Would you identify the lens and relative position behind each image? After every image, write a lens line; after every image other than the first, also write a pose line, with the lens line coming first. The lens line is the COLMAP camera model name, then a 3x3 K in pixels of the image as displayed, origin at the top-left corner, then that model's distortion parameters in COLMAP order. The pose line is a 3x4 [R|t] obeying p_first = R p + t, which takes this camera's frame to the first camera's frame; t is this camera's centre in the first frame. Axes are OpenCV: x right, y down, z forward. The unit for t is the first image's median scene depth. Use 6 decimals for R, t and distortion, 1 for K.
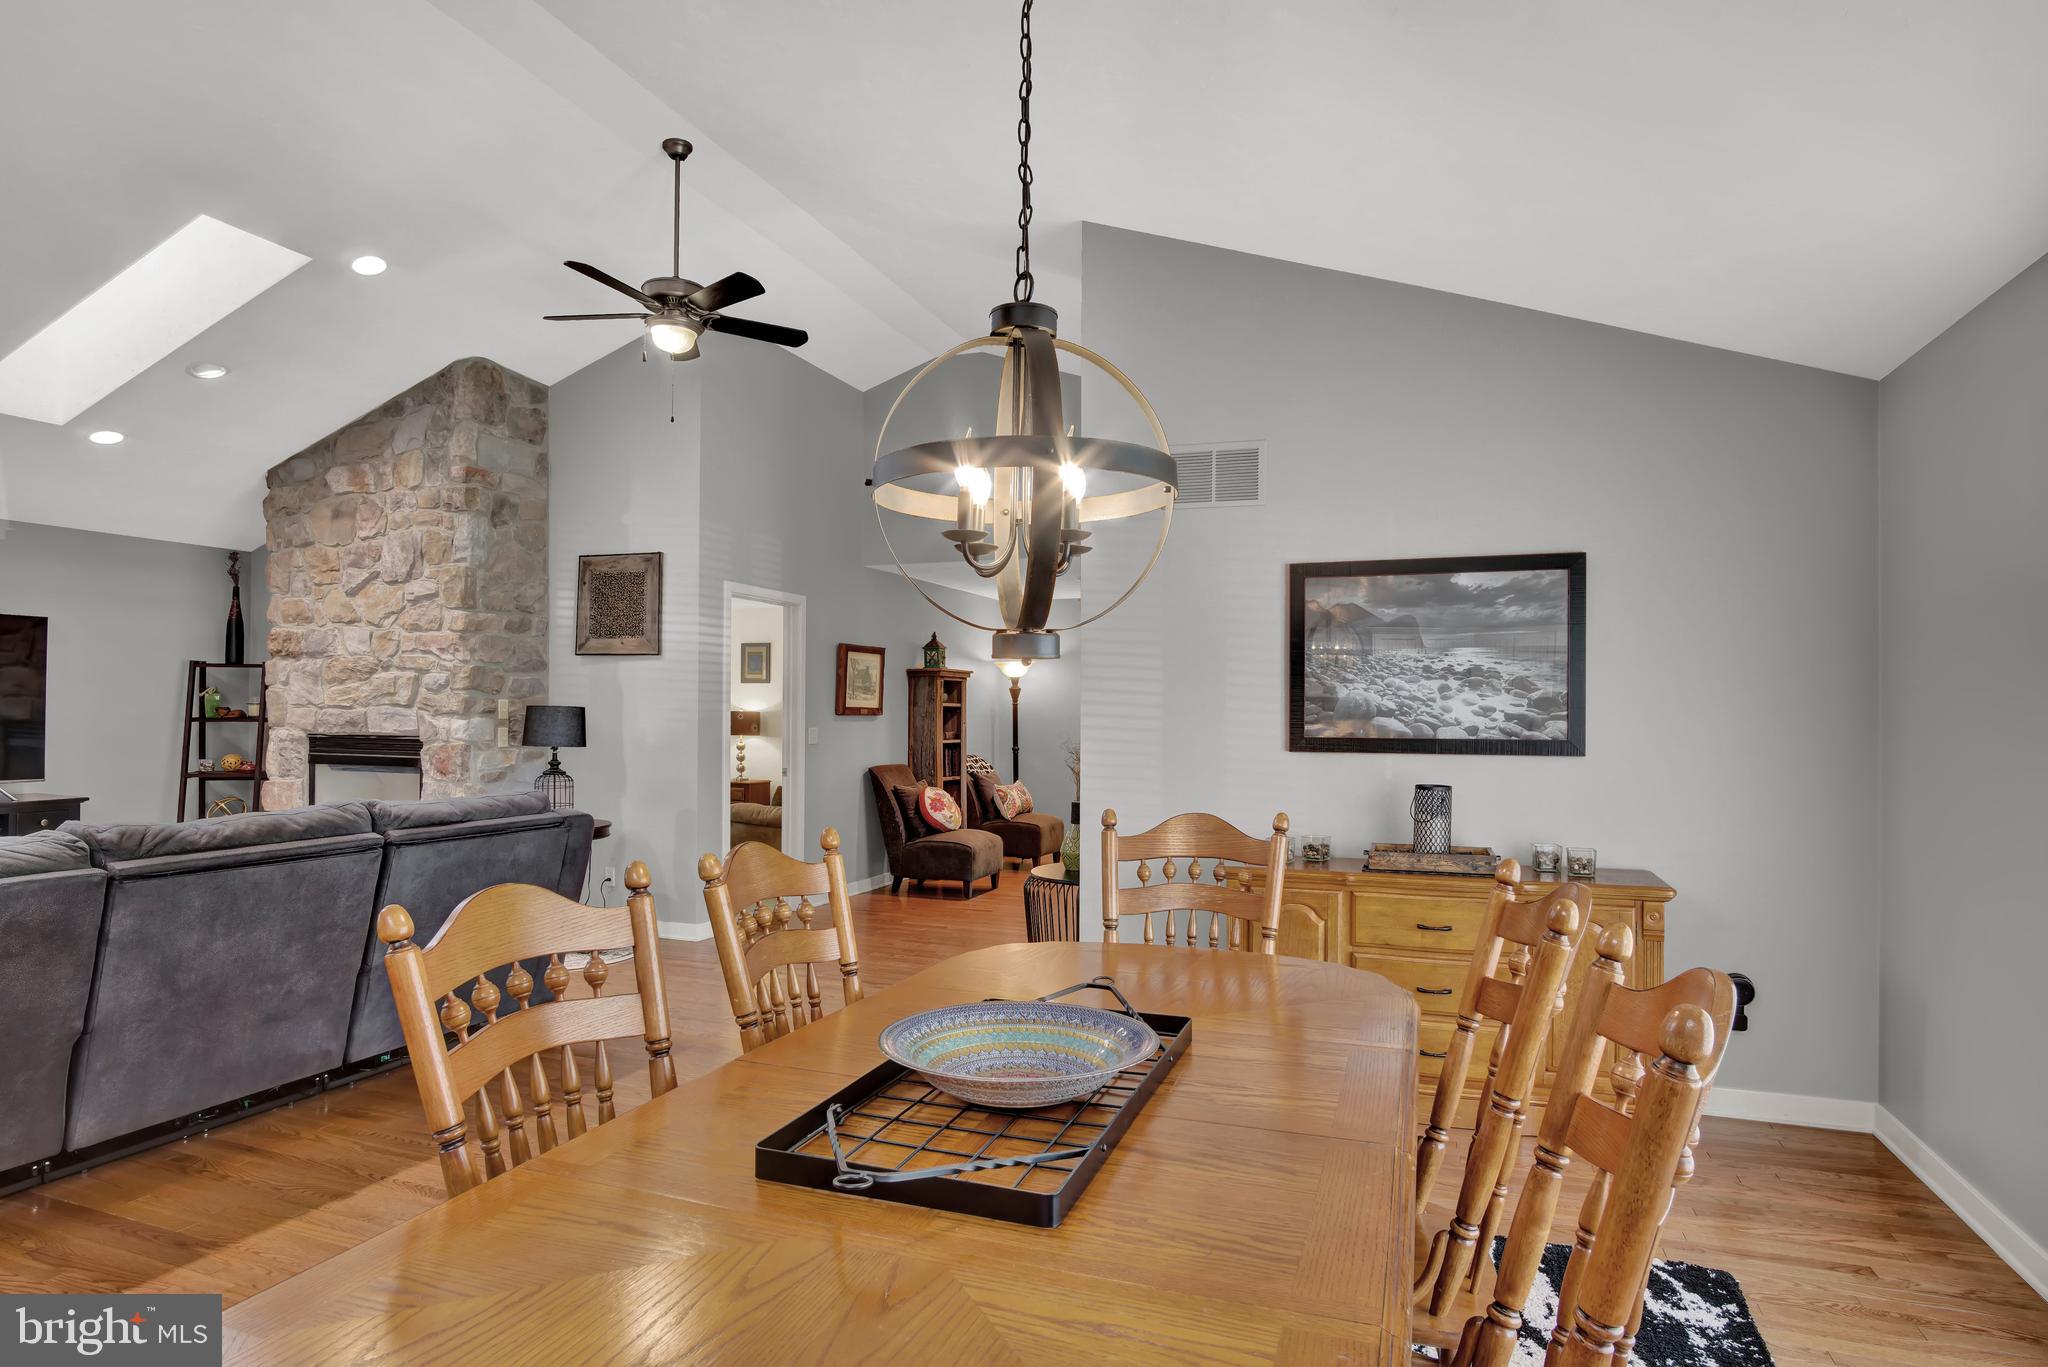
lens RADIAL K [[1113.4, 0, 1023.7], [0, 1113.4, 701.2], [0, 0, 1]] dist [-0.026804, -0.000006]
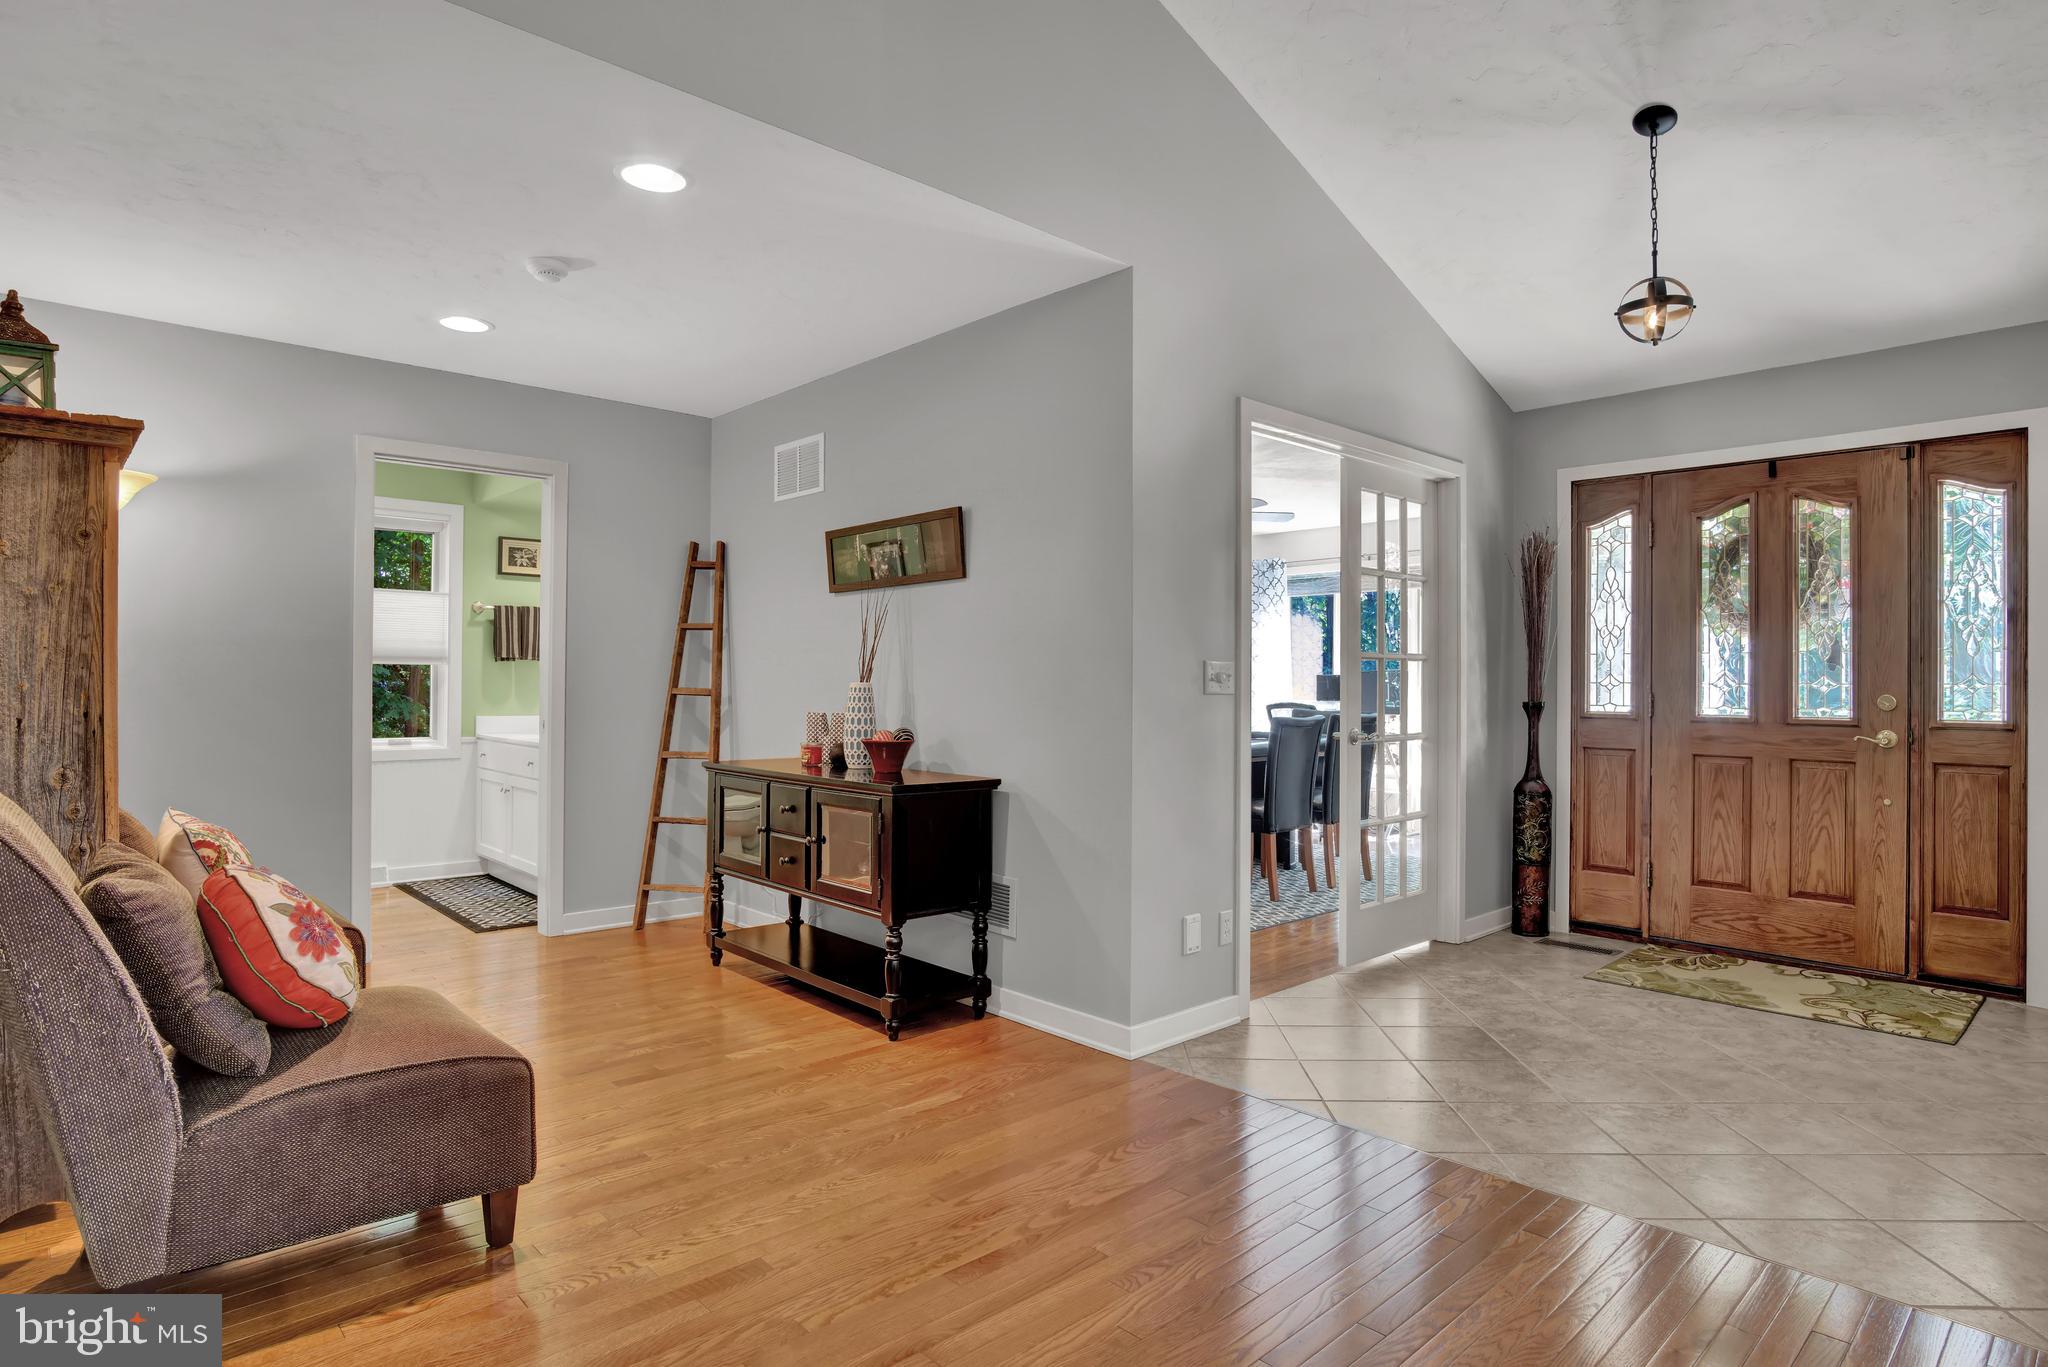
lens RADIAL K [[1110.5, 0, 1027.8], [0, 1110.5, 674.9], [0, 0, 1]] dist [-0.022336, 0.001571]
pose [[0.442179, 0.002511, 0.896923, -0.289161], [-0.011109, 0.999935, 0.002677, 0.038713], [-0.896858, -0.011148, 0.442178, 0.918656]]
